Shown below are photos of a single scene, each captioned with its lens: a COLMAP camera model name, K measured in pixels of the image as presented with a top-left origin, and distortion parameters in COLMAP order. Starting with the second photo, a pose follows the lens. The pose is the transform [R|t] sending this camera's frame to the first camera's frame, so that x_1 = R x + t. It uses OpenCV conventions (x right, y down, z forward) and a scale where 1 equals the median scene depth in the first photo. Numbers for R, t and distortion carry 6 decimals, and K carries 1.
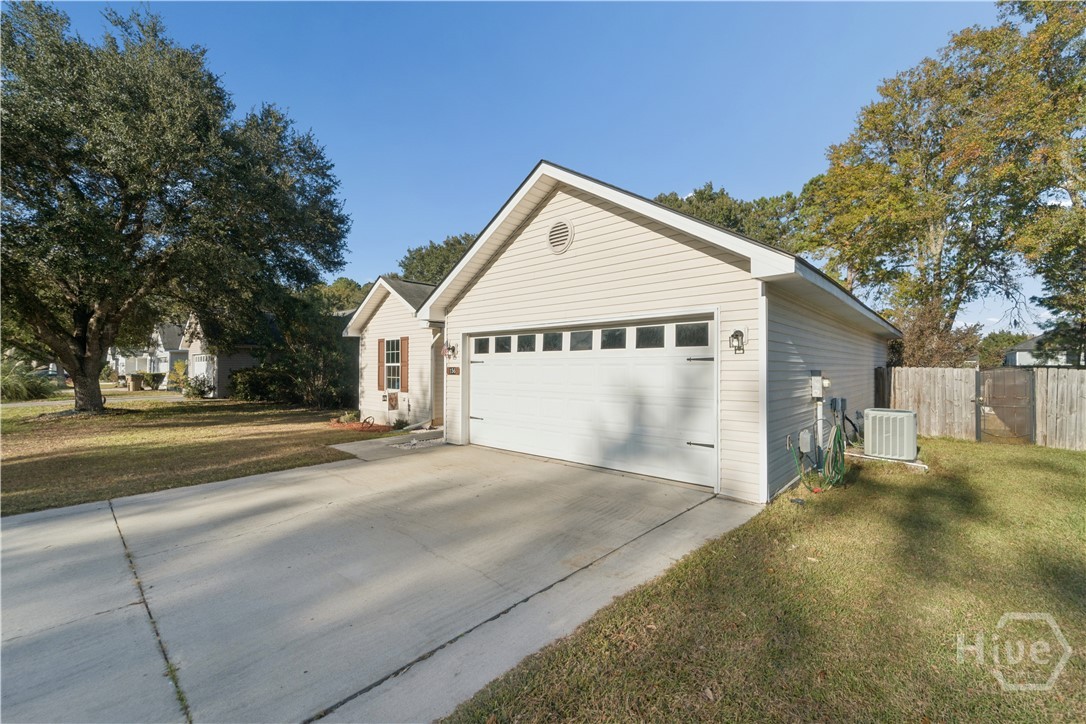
lens RADIAL K [[446.1, 0, 545.8], [0, 446.1, 361.9], [0, 0, 1]] dist [0.002615, -0.001932]
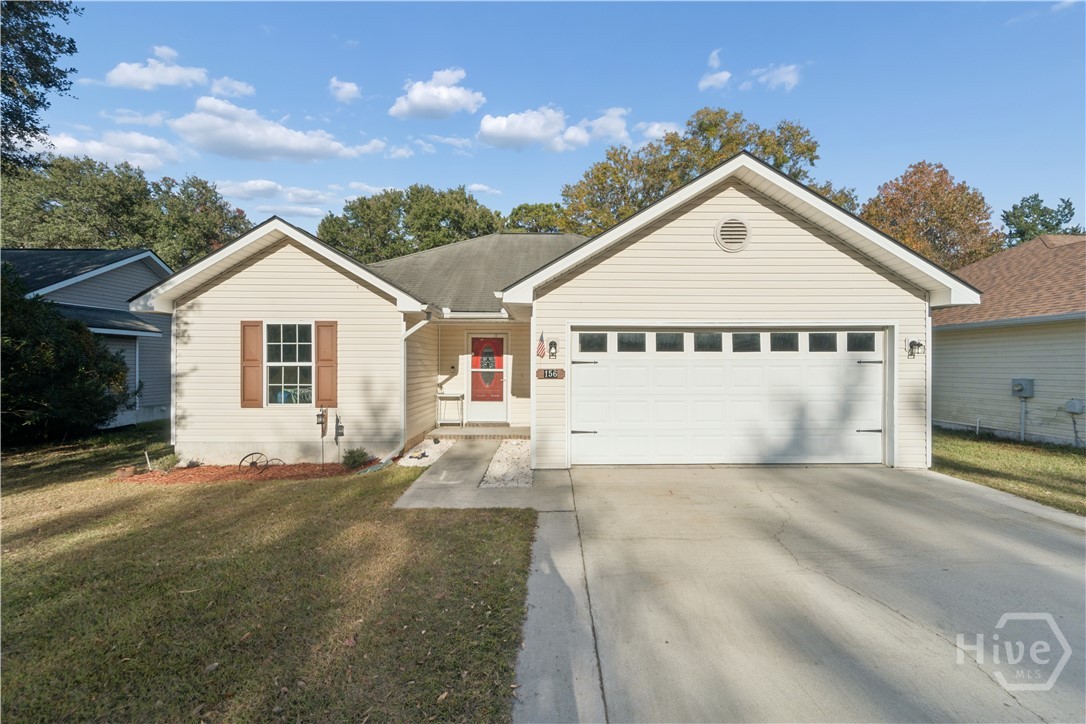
lens RADIAL K [[446.1, 0, 541.1], [0, 446.1, 373.2], [0, 0, 1]] dist [0.002615, -0.001932]
pose [[0.741746, -0.009224, 0.670618, -0.787601], [-0.008489, 0.999696, 0.023140, 0.001765], [-0.670628, -0.022857, 0.741442, 0.470460]]
